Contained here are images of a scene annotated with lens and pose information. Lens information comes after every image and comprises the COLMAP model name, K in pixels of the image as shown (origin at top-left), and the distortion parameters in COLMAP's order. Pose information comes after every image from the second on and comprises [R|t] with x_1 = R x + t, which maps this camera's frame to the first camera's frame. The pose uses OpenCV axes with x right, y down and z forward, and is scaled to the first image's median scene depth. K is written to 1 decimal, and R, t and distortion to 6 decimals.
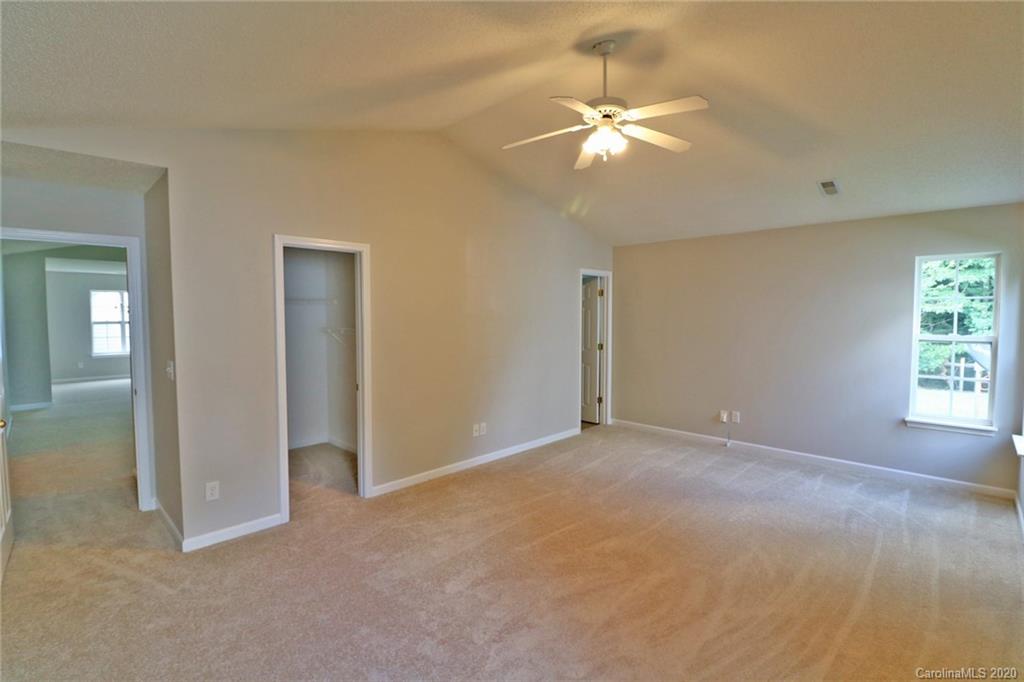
lens RADIAL K [[477.8, 0, 515.3], [0, 477.8, 338.9], [0, 0, 1]] dist [-0.001681, -0.010759]
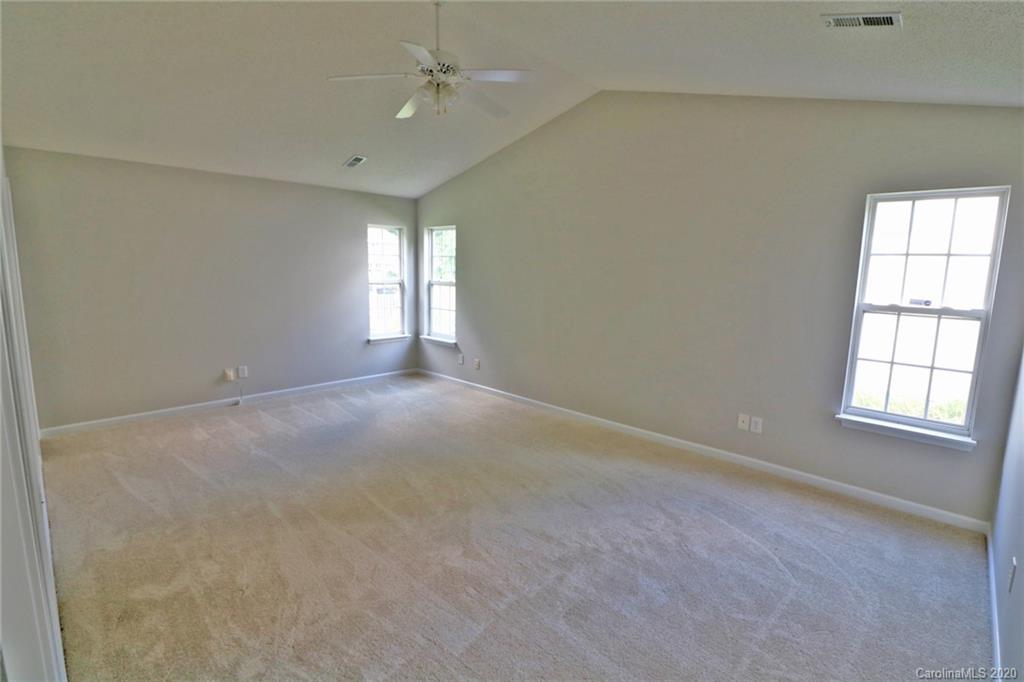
lens RADIAL K [[477.8, 0, 515.3], [0, 477.8, 338.9], [0, 0, 1]] dist [-0.001681, -0.010759]
pose [[-0.029241, -0.144925, 0.989010, -0.600192], [0.034343, 0.988704, 0.145895, -0.026286], [-0.998982, 0.038231, -0.023934, 0.584969]]
